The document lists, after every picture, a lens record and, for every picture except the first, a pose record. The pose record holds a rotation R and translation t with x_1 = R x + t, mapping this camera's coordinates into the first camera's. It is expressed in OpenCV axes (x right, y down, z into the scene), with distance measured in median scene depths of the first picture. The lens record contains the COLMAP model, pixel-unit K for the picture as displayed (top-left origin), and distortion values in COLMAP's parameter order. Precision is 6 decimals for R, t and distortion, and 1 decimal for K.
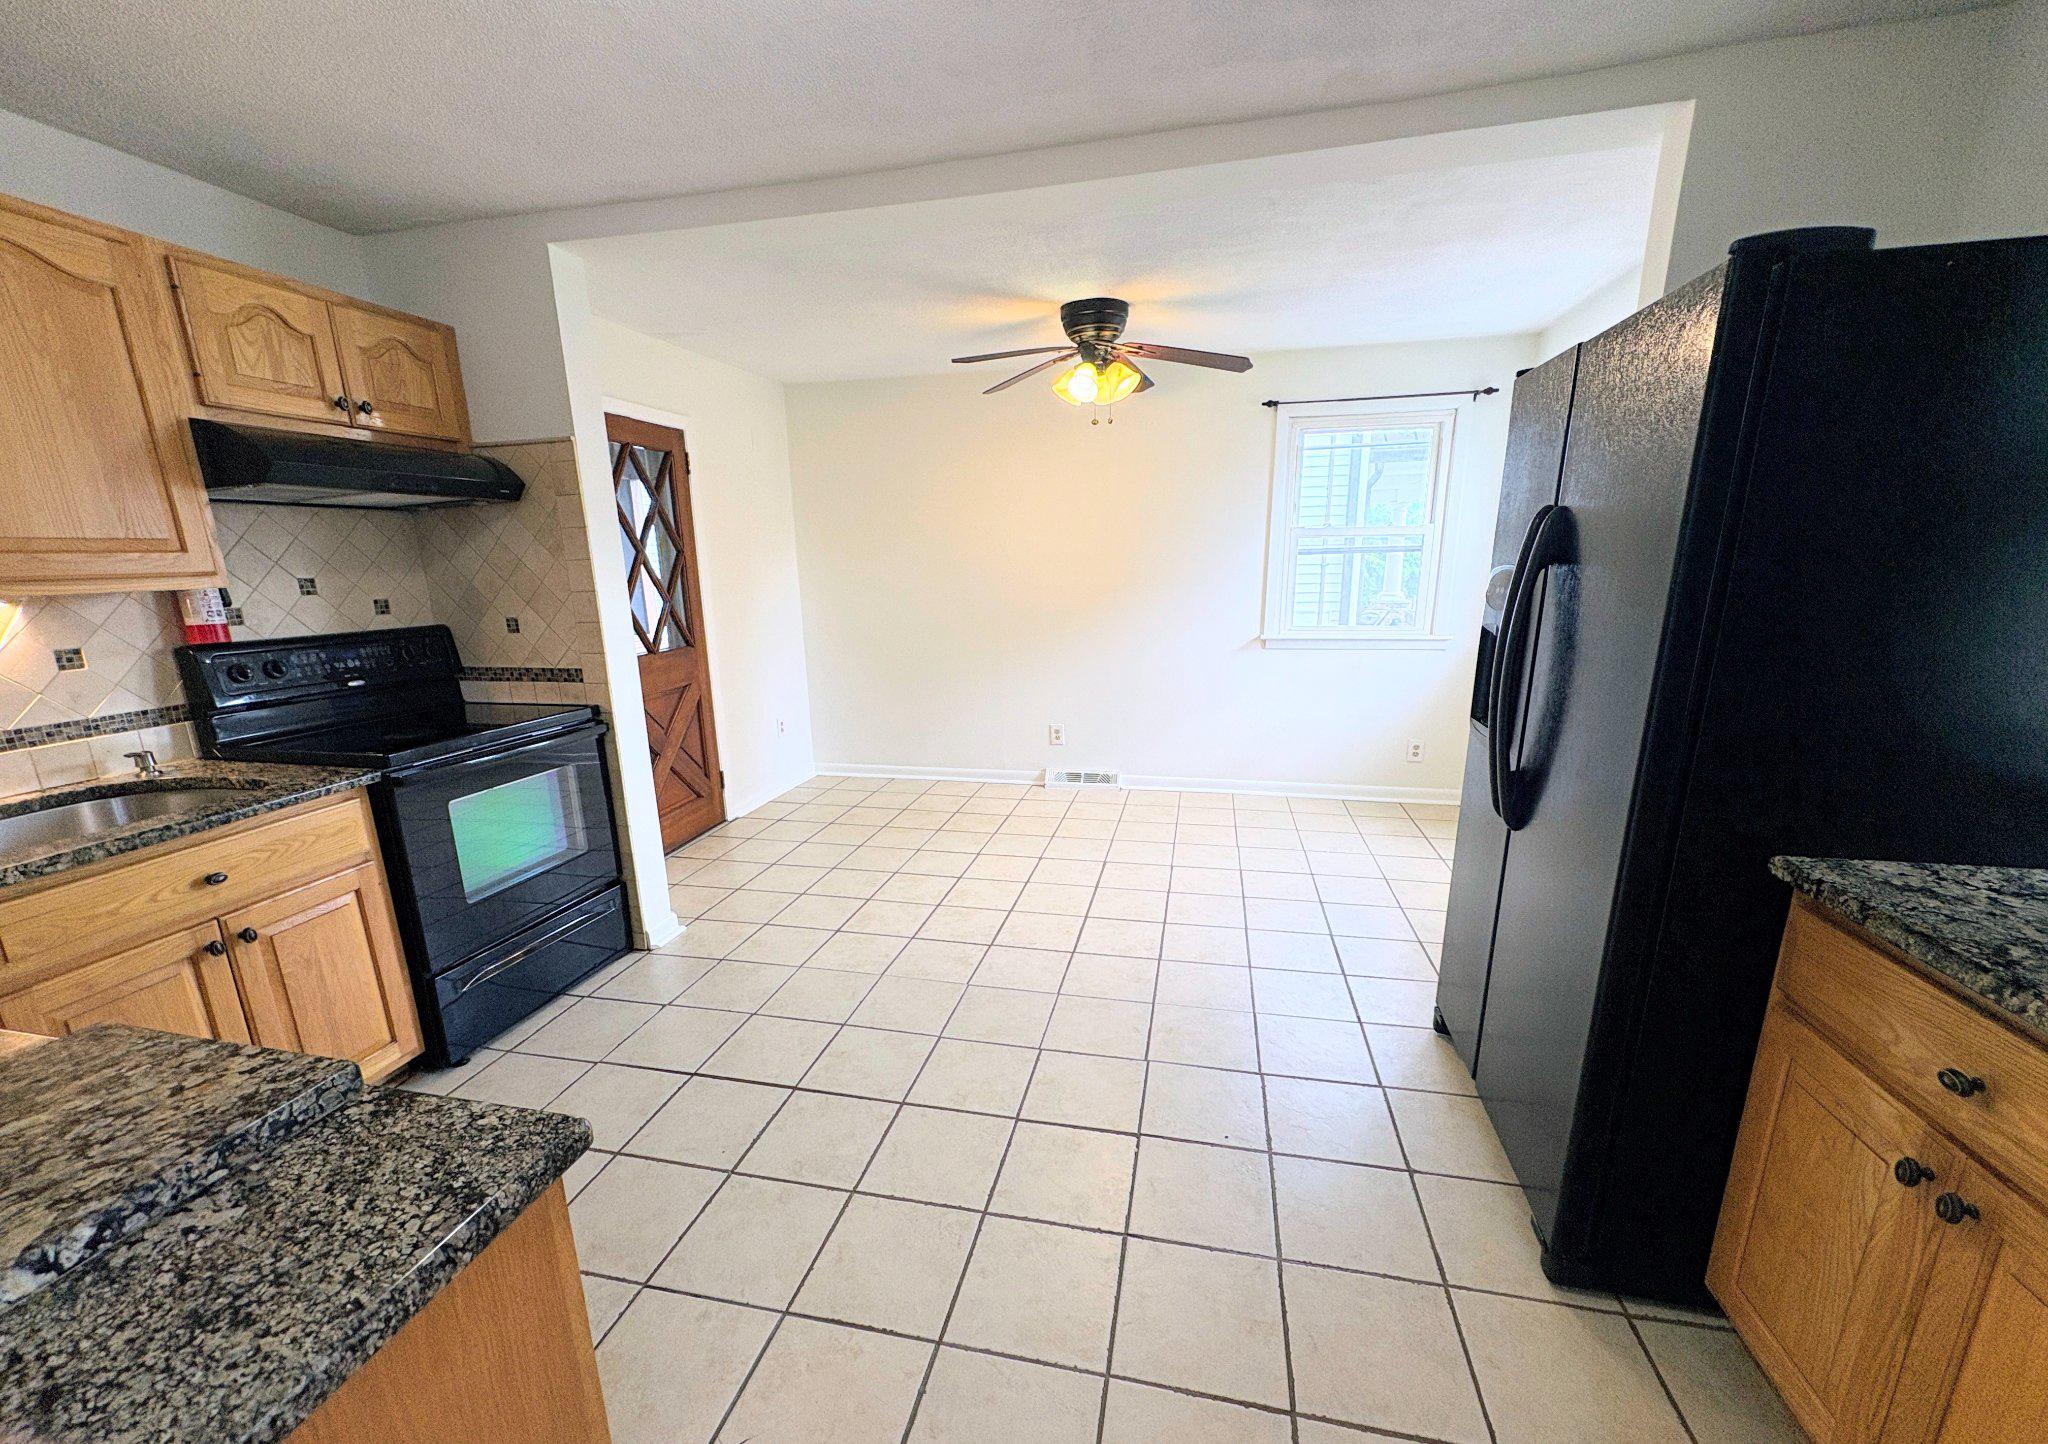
lens RADIAL K [[830.5, 0, 1021.8], [0, 830.5, 773.4], [0, 0, 1]] dist [-0.000582, -0.000069]
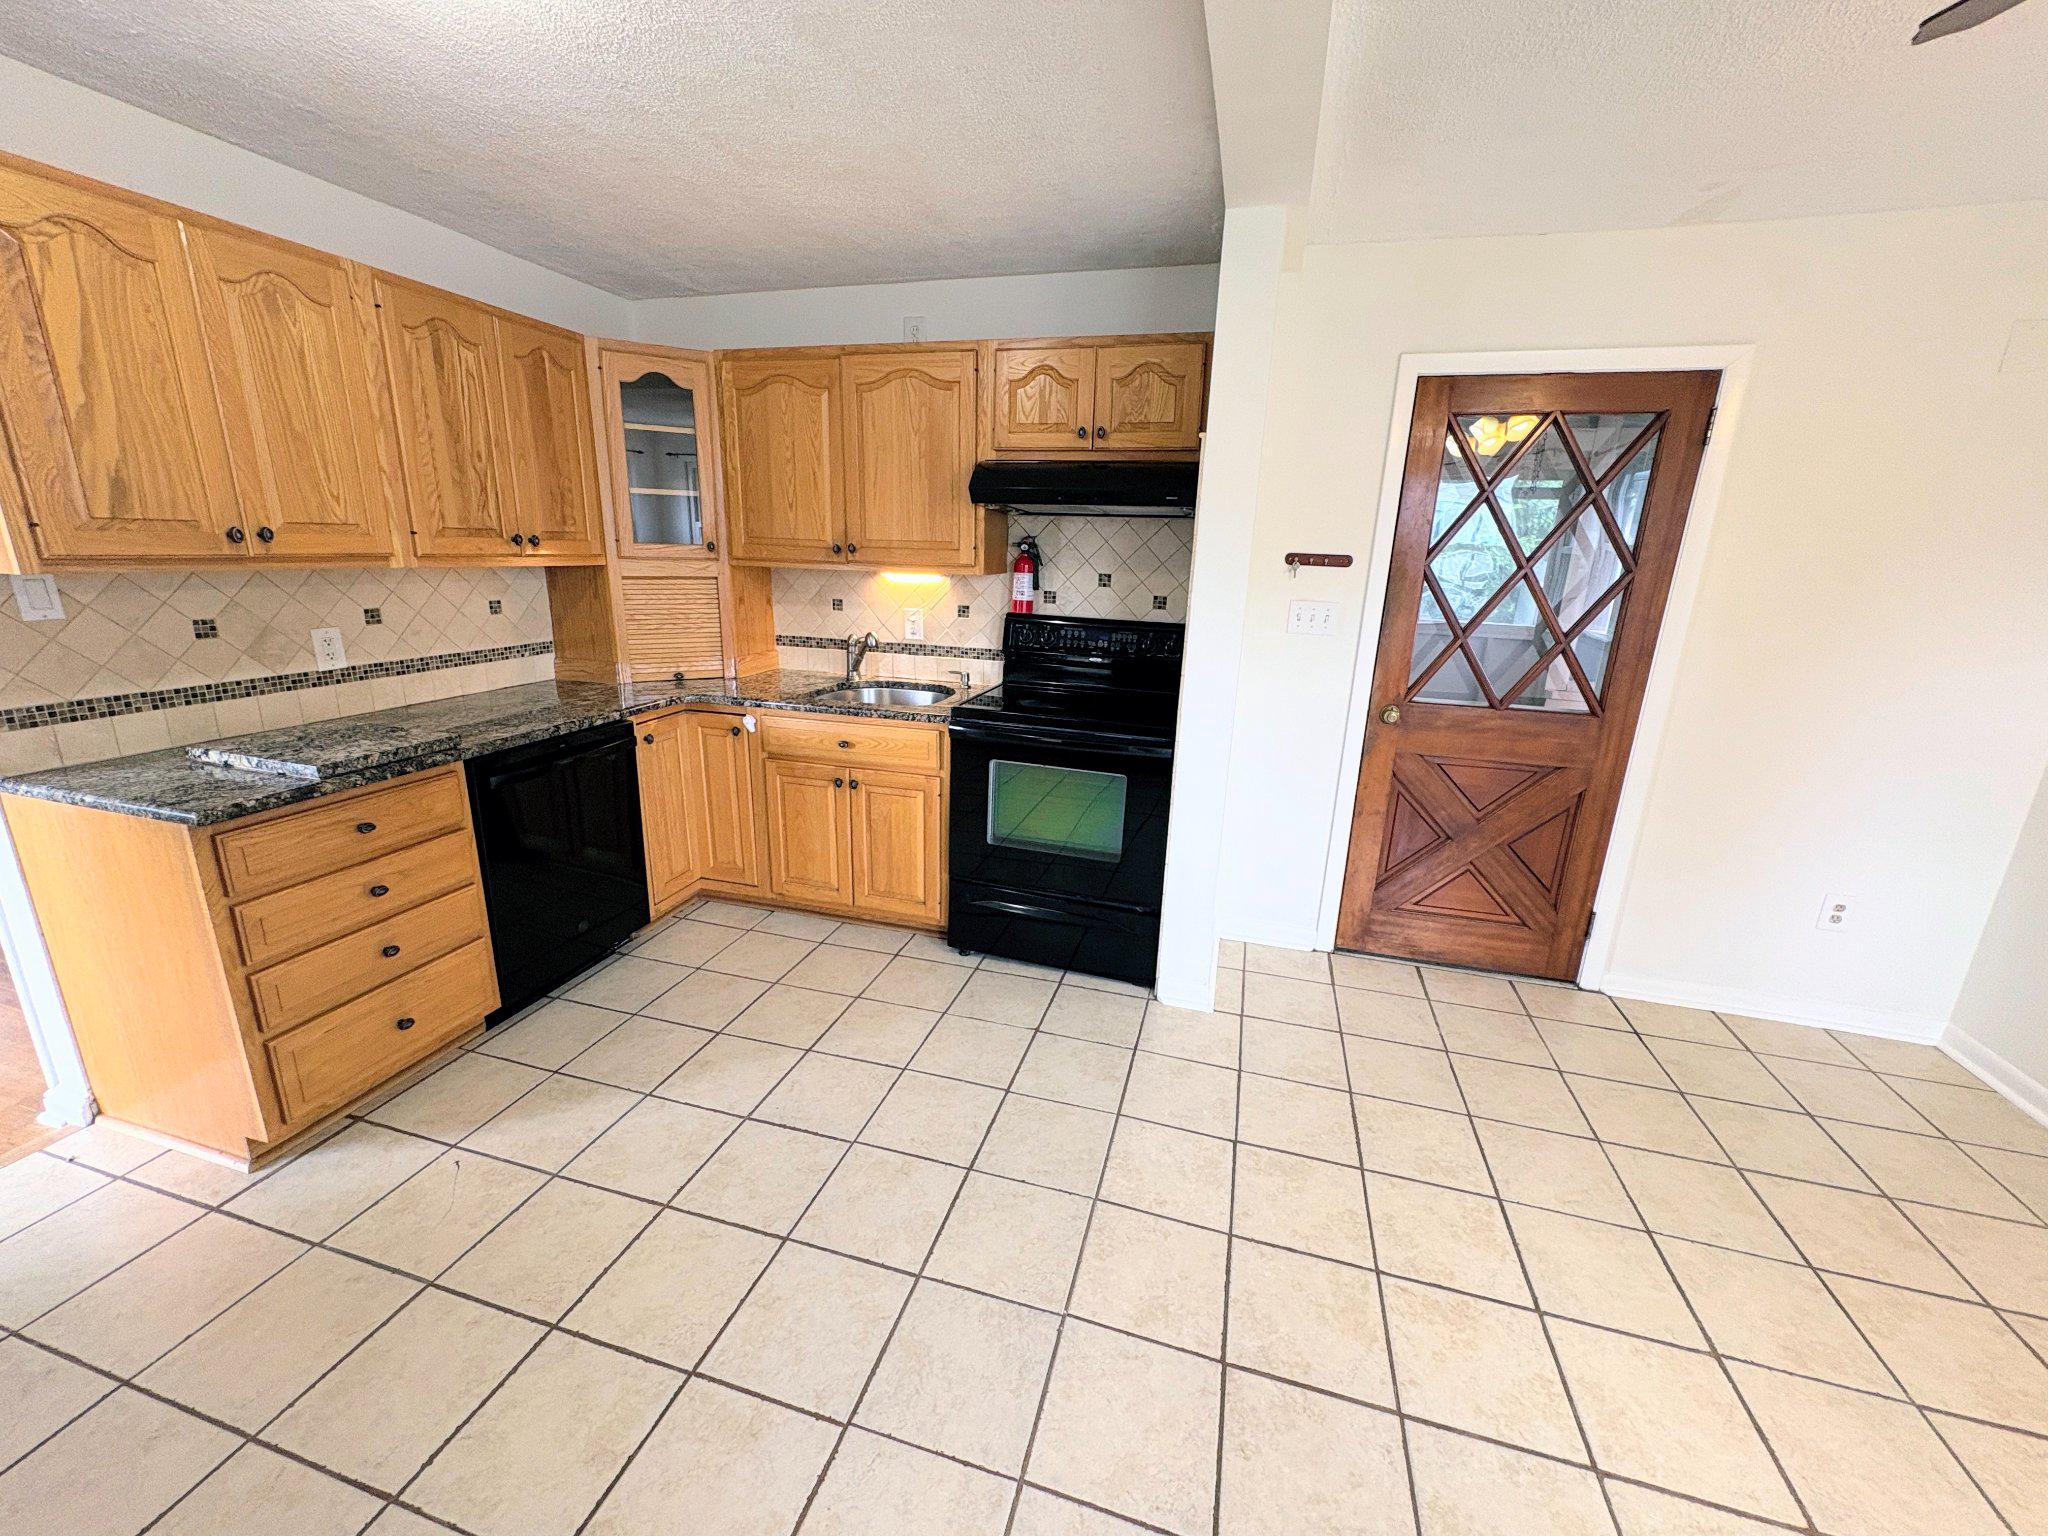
lens RADIAL K [[818.7, 0, 1024.0], [0, 818.7, 768.0], [0, 0, 1]] dist [0.001736, 0.000263]
pose [[-0.061964, 0.281913, -0.957437, 0.425494], [-0.281100, 0.915519, 0.287763, -0.288001], [0.957676, 0.286966, 0.022516, 0.938502]]
